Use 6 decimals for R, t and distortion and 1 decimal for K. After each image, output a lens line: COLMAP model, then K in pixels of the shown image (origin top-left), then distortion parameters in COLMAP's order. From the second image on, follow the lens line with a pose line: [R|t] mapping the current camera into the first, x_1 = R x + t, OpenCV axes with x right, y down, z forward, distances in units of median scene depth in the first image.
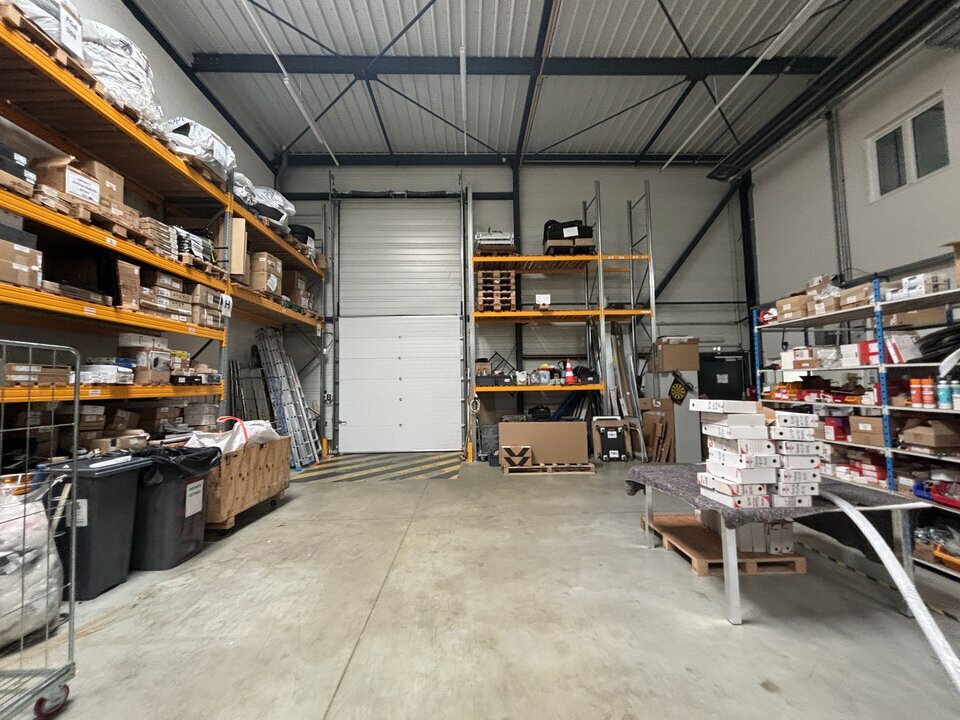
lens RADIAL K [[391.3, 0, 480.0], [0, 391.3, 360.0], [0, 0, 1]] dist [-0.000153, -0.000228]
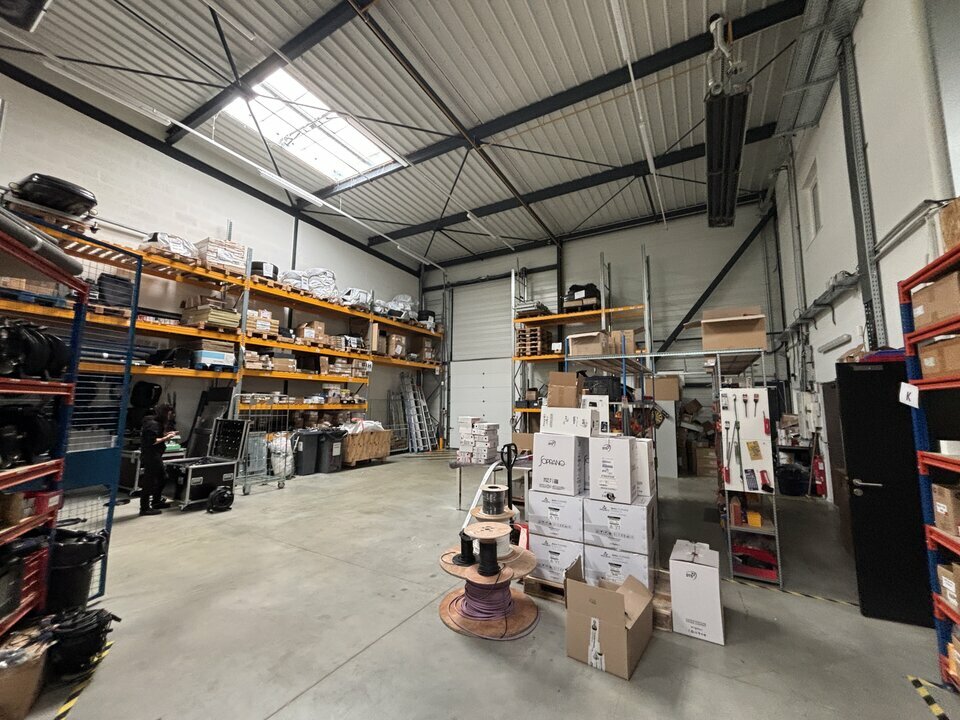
lens RADIAL K [[391.3, 0, 480.0], [0, 391.3, 360.0], [0, 0, 1]] dist [-0.000153, -0.000228]
pose [[0.849722, -0.037718, -0.525881, 1.089416], [0.013055, 0.998637, -0.050531, -0.066631], [0.527070, 0.036072, 0.849056, -0.533606]]
